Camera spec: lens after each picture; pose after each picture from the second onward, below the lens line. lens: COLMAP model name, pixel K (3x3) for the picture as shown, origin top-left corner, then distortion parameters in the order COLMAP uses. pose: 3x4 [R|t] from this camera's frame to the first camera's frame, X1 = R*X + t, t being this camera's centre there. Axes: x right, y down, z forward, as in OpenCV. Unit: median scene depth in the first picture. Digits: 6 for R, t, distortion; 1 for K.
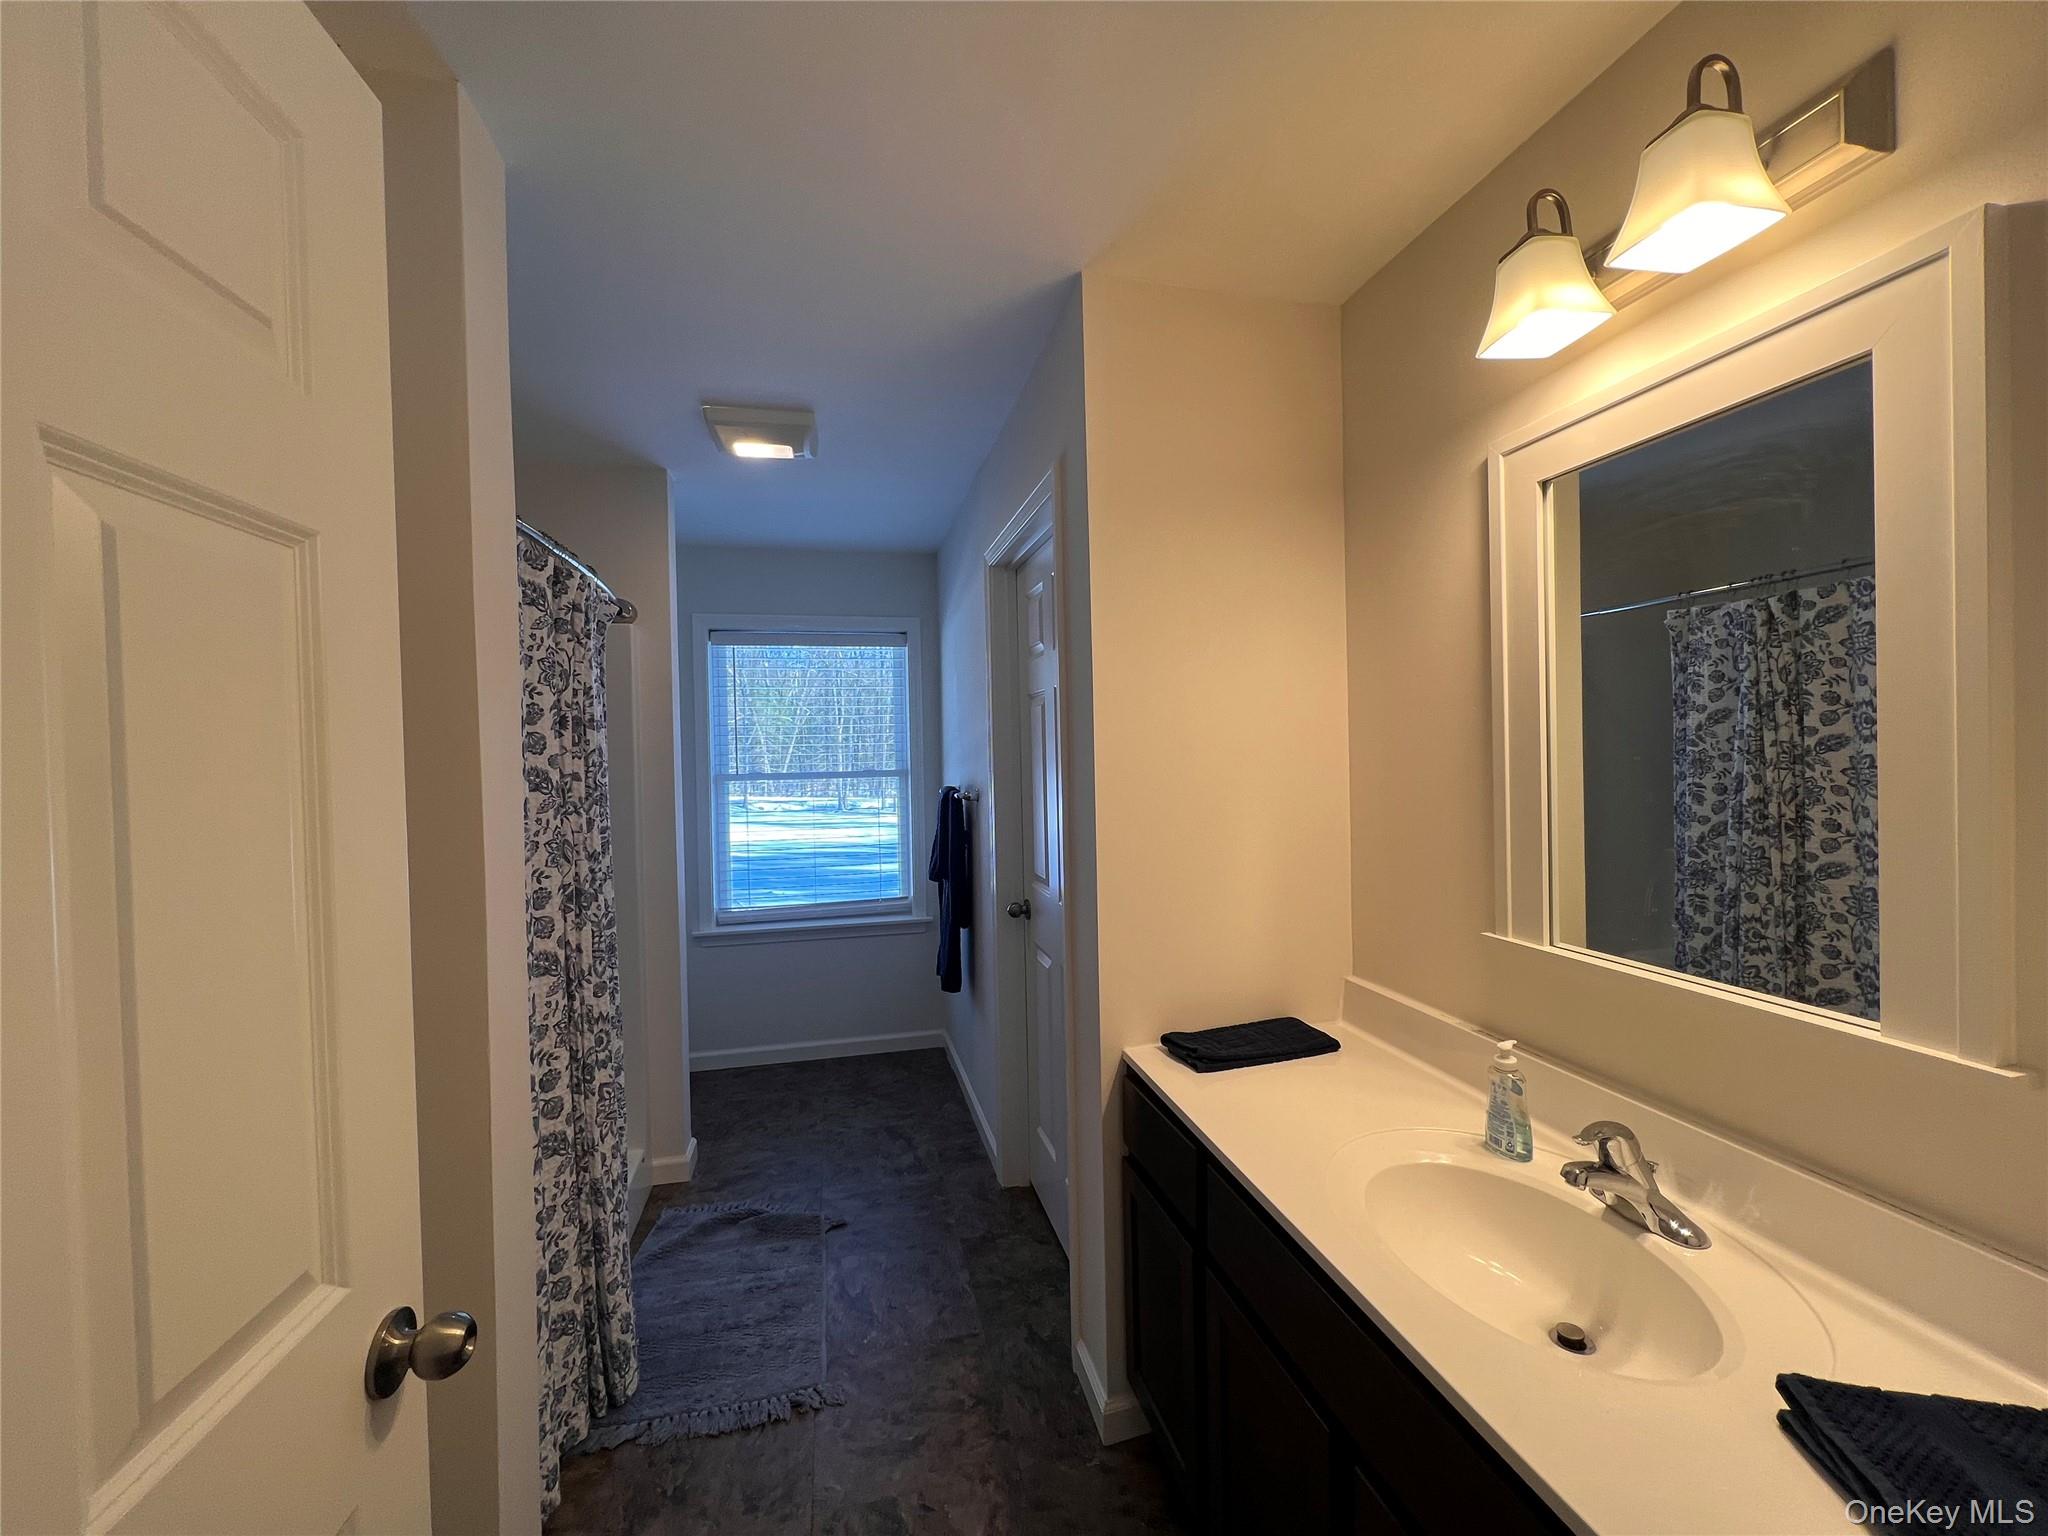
lens RADIAL K [[817.3, 0, 1020.2], [0, 817.3, 767.0], [0, 0, 1]] dist [0.000812, -0.000914]
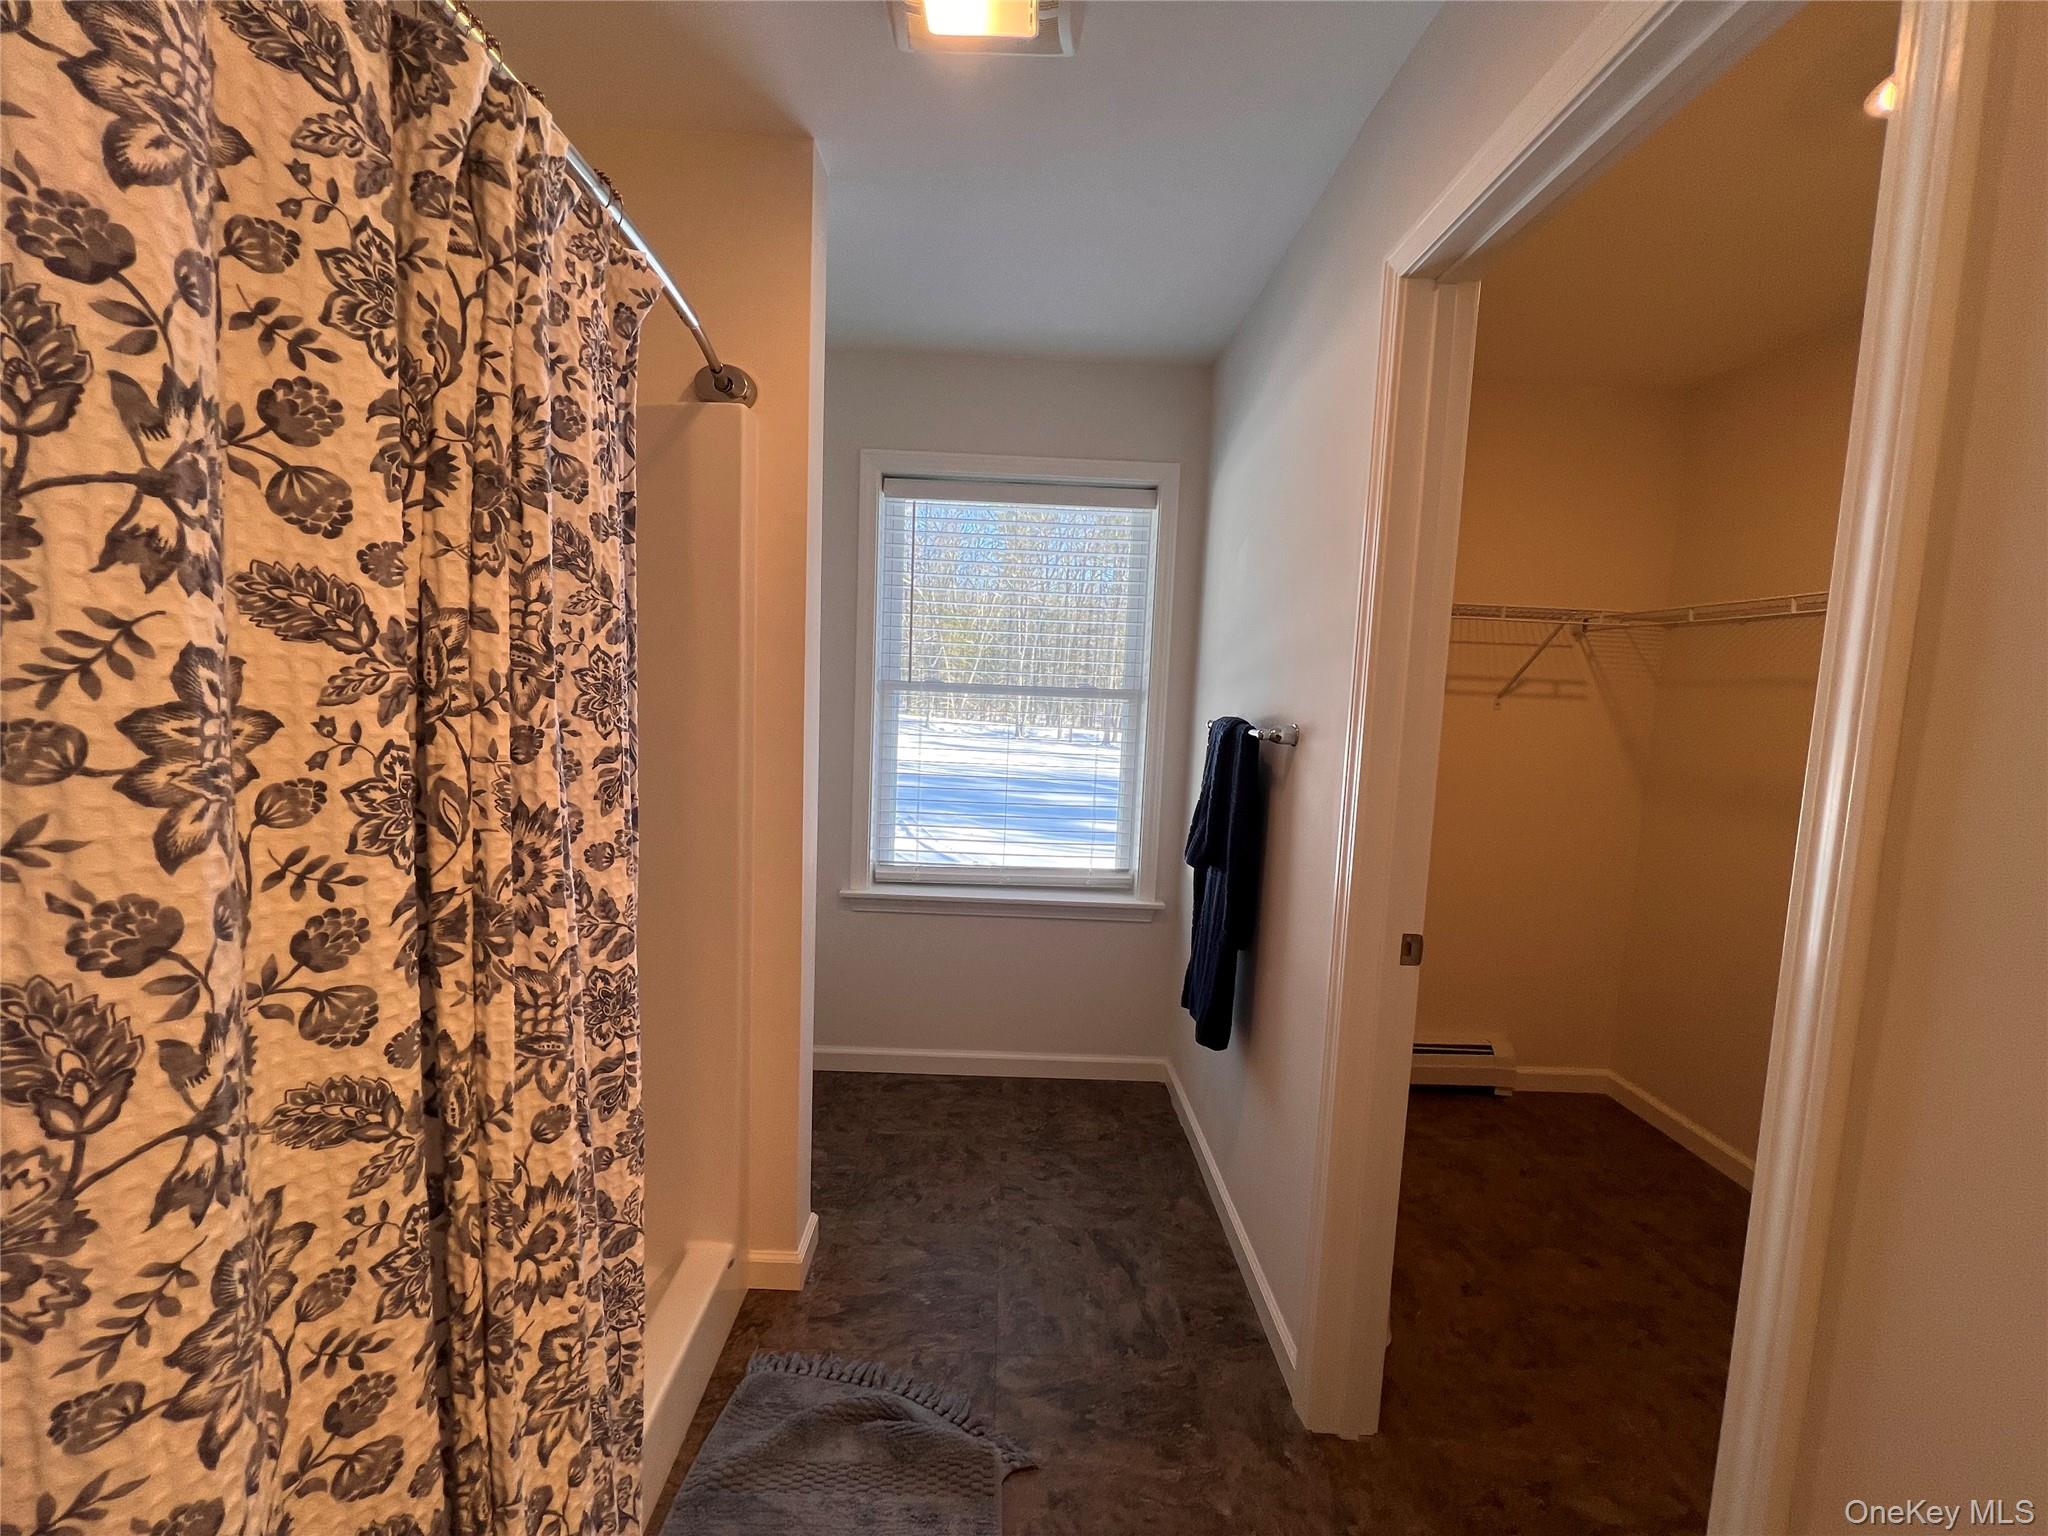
lens RADIAL K [[817.3, 0, 1020.2], [0, 817.3, 767.0], [0, 0, 1]] dist [0.000812, -0.000914]
pose [[0.975066, 0.080863, -0.206657, -0.139393], [-0.063810, 0.994083, 0.087901, 0.021280], [0.212543, -0.072523, 0.974457, 0.454636]]
